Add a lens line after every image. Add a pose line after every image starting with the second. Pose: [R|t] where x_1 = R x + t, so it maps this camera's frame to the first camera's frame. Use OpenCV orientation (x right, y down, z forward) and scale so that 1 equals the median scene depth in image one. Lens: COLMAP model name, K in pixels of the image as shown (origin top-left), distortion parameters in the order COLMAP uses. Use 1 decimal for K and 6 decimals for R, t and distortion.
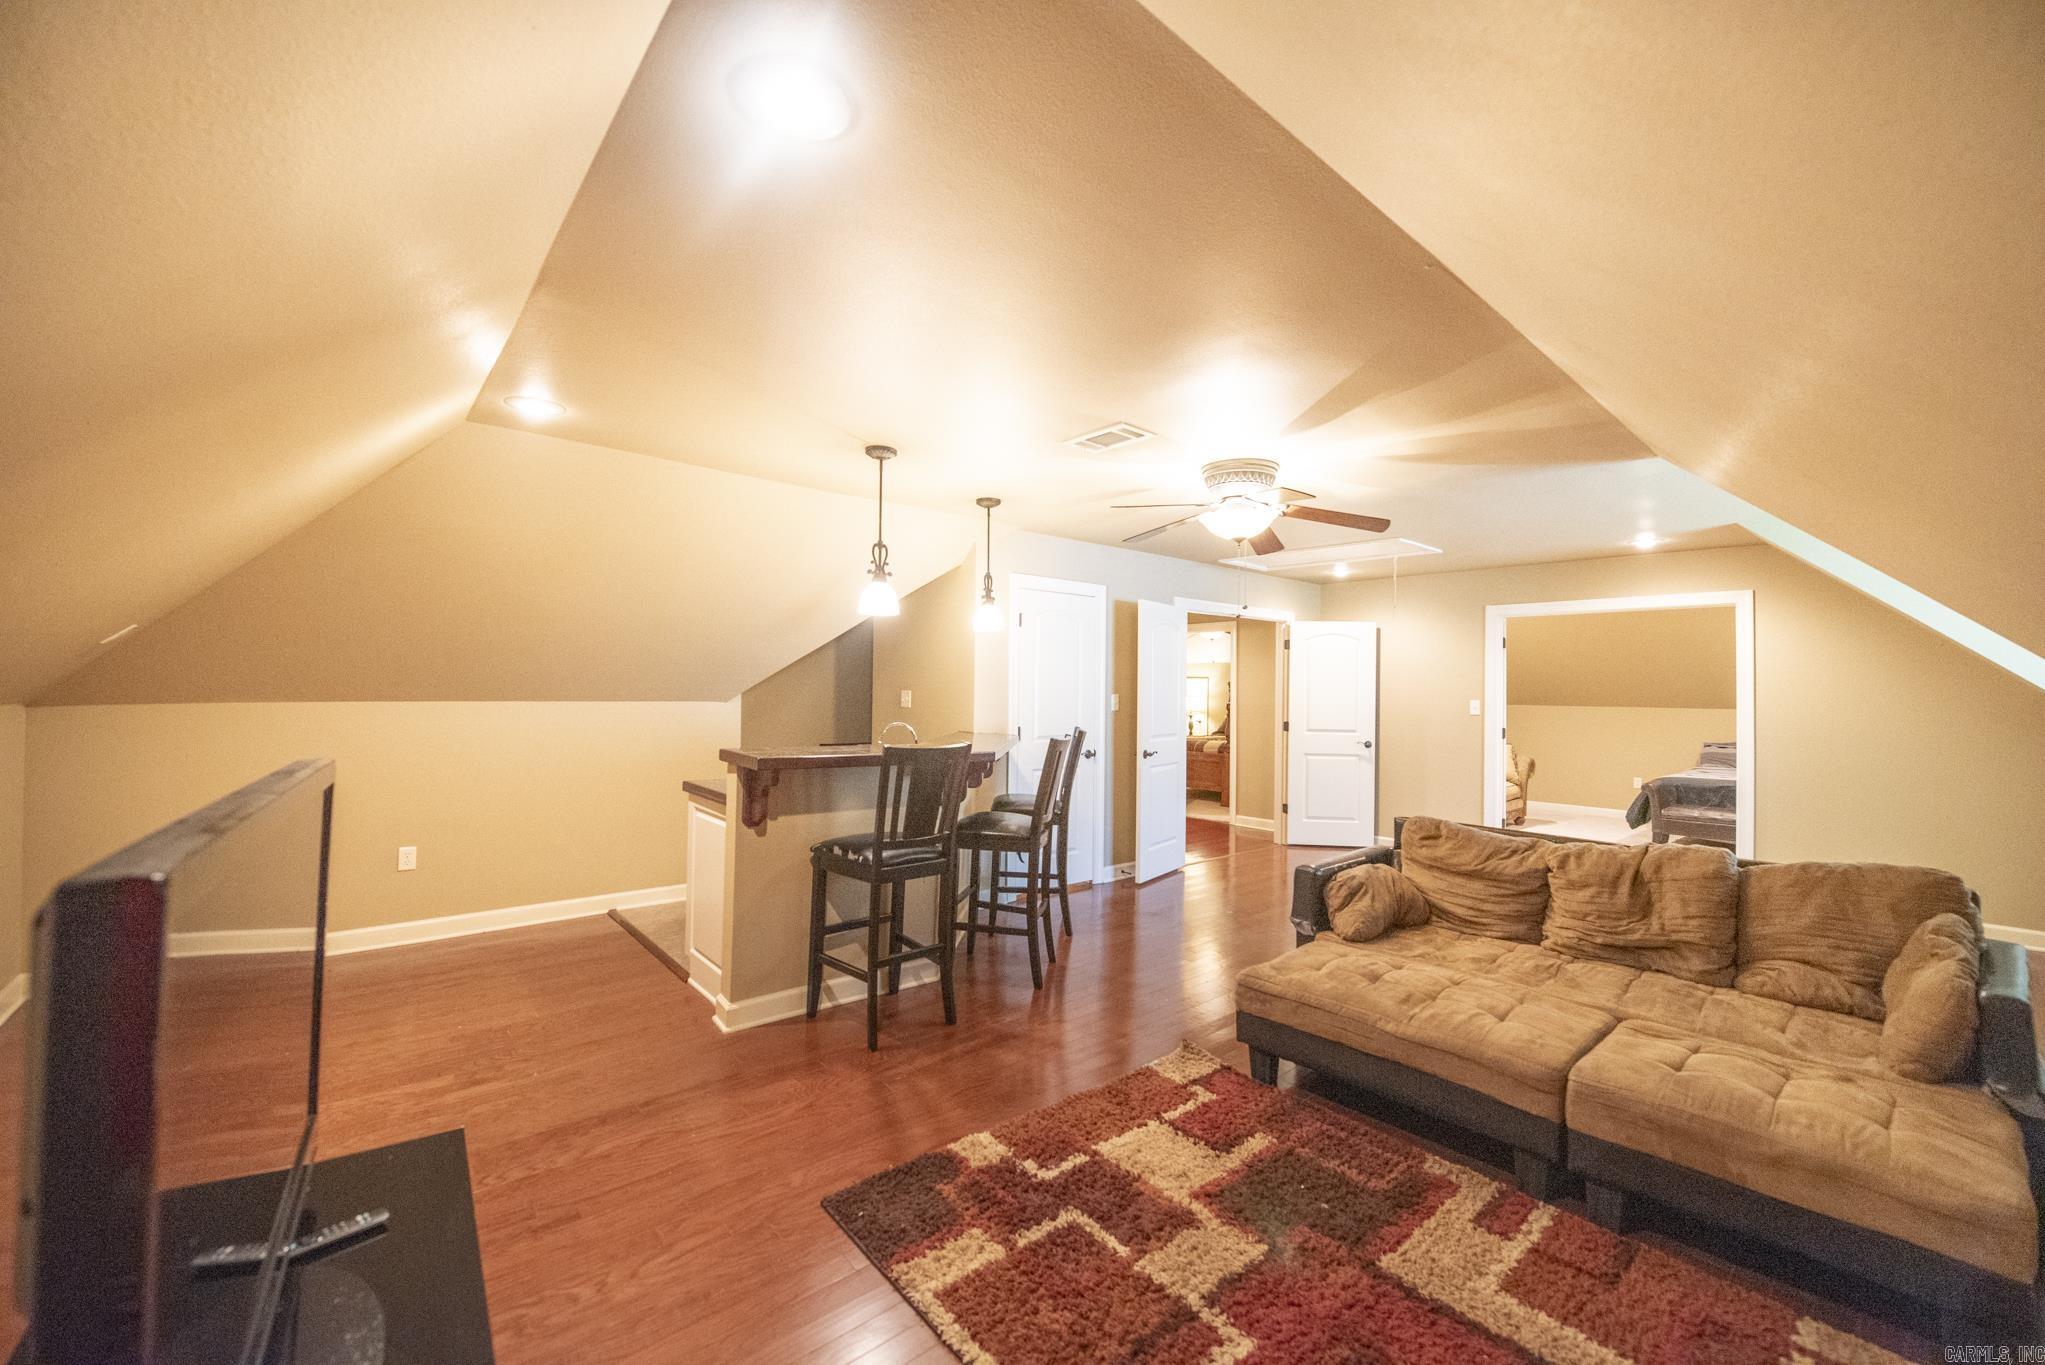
lens RADIAL K [[806.9, 0, 1033.6], [0, 806.9, 680.6], [0, 0, 1]] dist [0.002748, 0.000411]
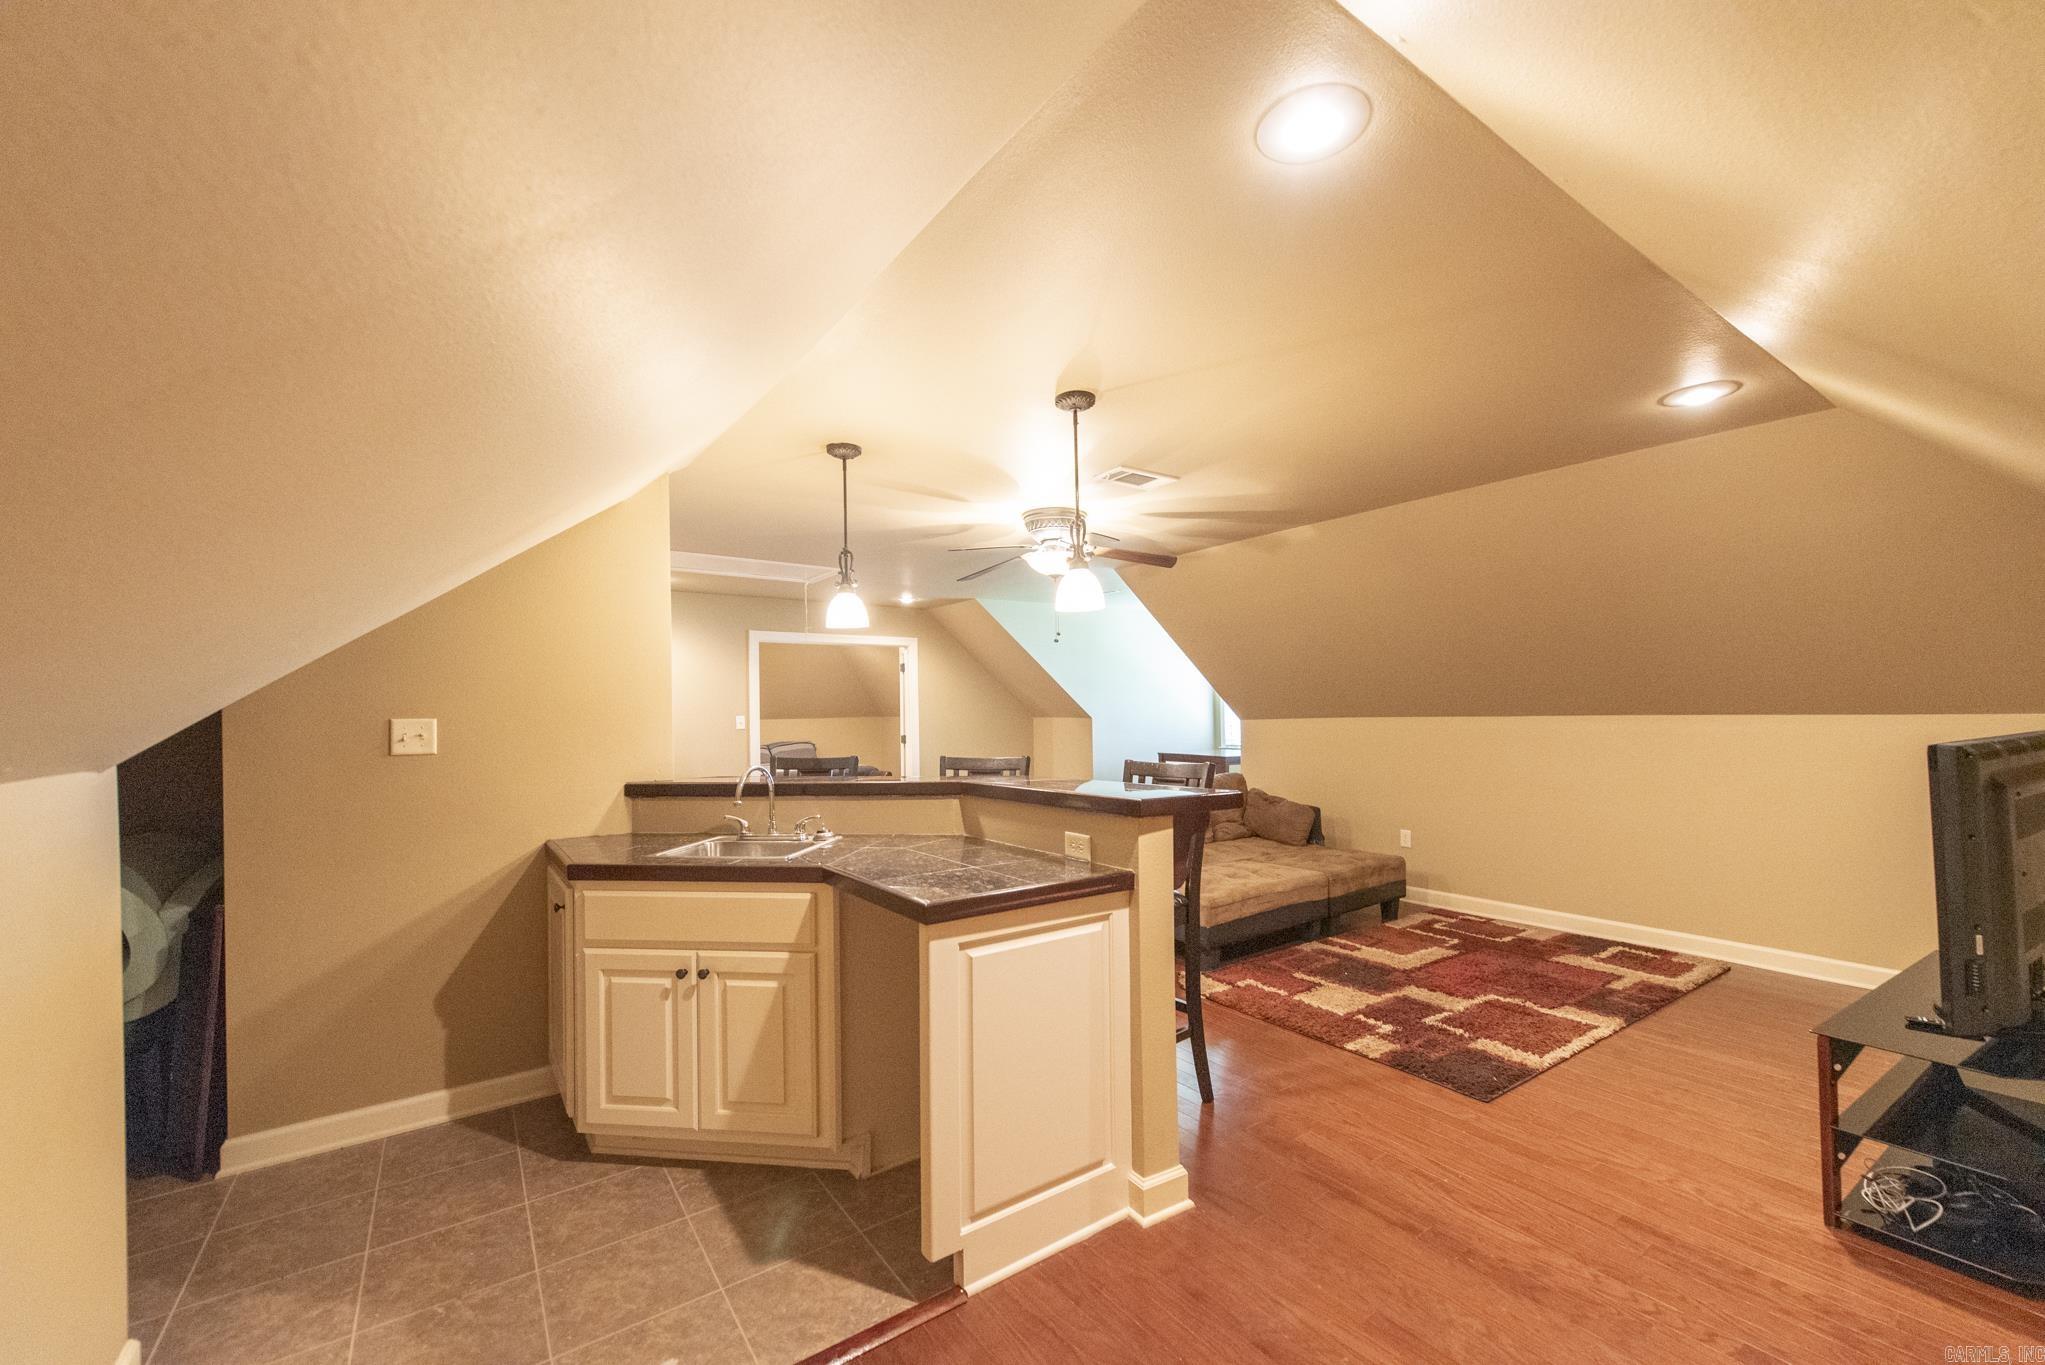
lens RADIAL K [[806.9, 0, 1031.1], [0, 806.9, 695.1], [0, 0, 1]] dist [0.002748, 0.000411]
pose [[0.093478, 0.018578, 0.995448, -1.551222], [-0.005708, 0.999819, -0.018123, 0.045351], [-0.995605, -0.003988, 0.093567, 1.555437]]
